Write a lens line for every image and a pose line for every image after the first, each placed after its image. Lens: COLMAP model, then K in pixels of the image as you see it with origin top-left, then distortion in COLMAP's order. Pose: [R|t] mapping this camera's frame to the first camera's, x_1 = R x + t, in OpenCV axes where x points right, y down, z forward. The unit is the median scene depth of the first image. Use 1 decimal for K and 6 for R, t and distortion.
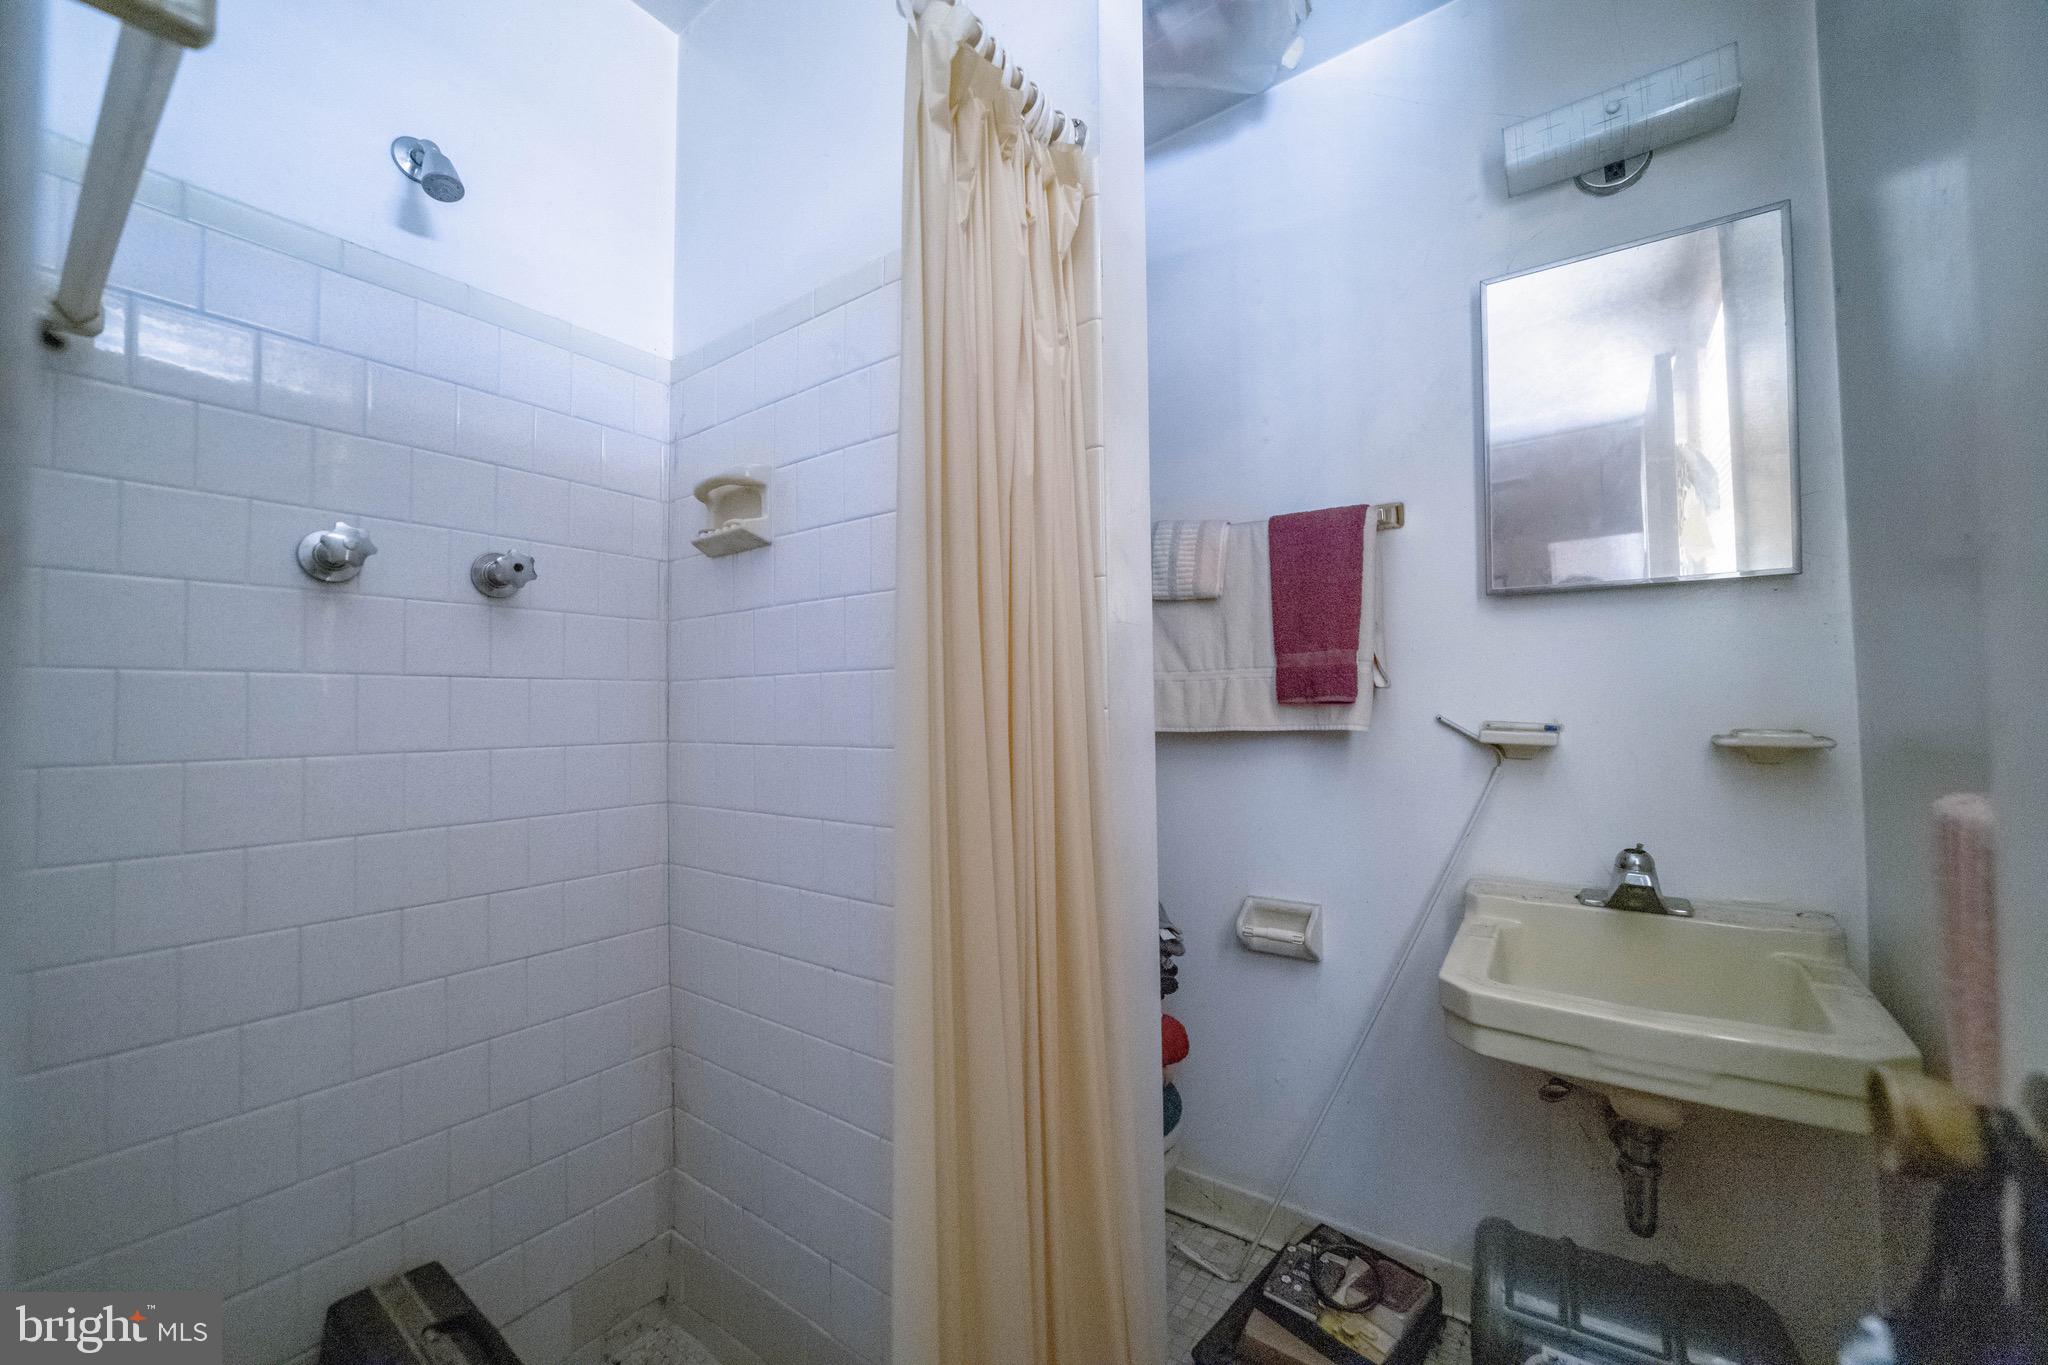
lens RADIAL K [[809.2, 0, 1024.0], [0, 809.2, 682.5], [0, 0, 1]] dist [-0.033966, 0.011392]
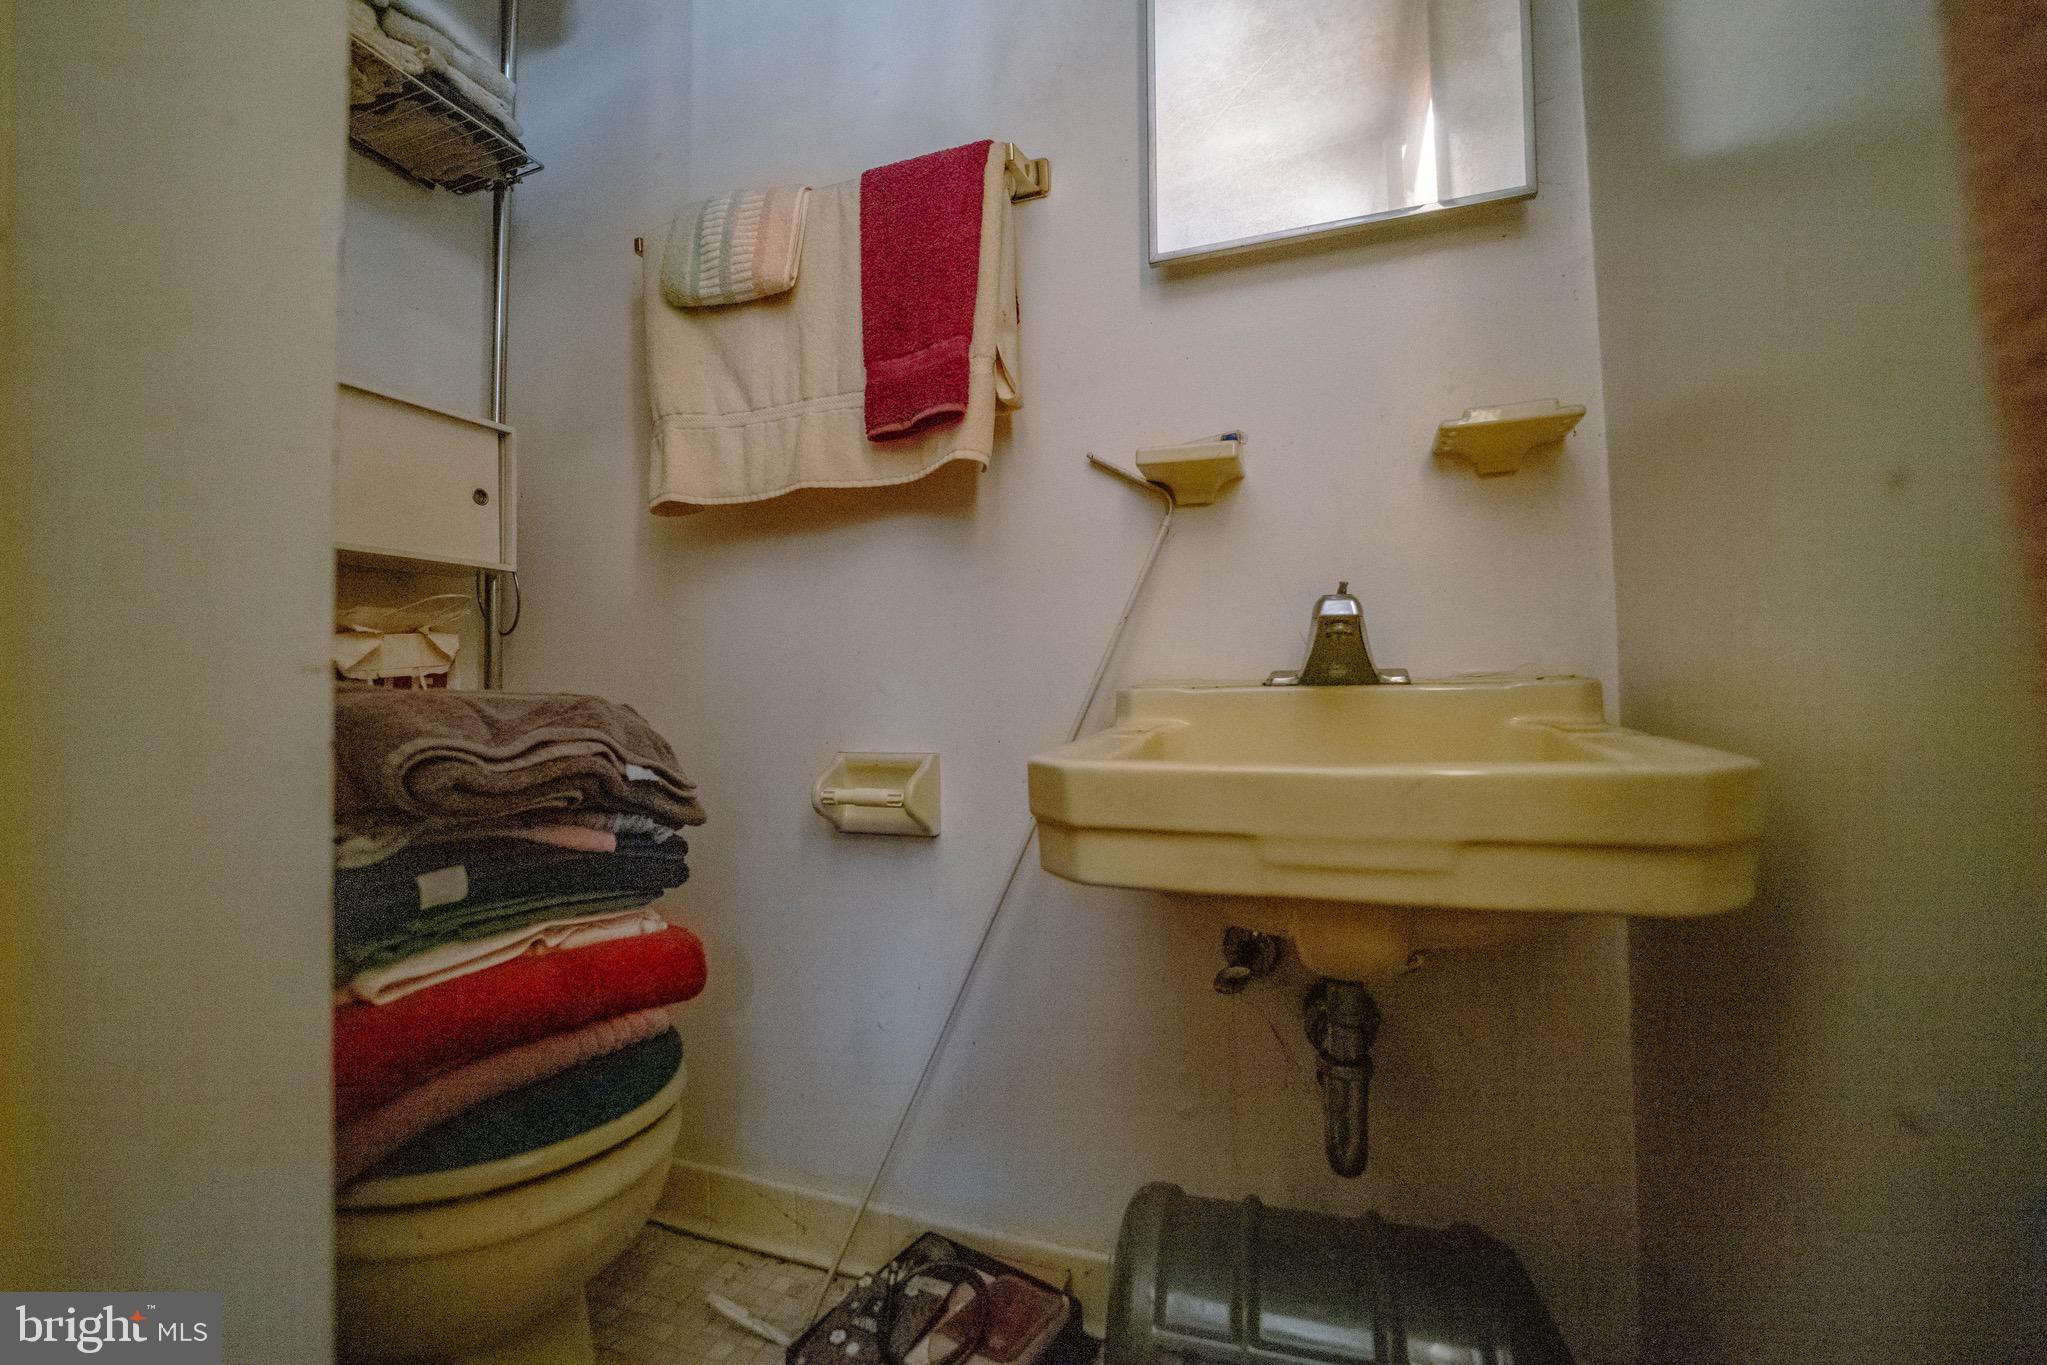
lens RADIAL K [[825.0, 0, 1032.3], [0, 825.0, 680.5], [0, 0, 1]] dist [-0.033333, 0.011905]
pose [[0.960445, 0.009546, 0.278306, 0.286717], [-0.006262, 0.999900, -0.012687, 0.253753], [-0.278399, 0.010443, 0.960409, 0.354896]]
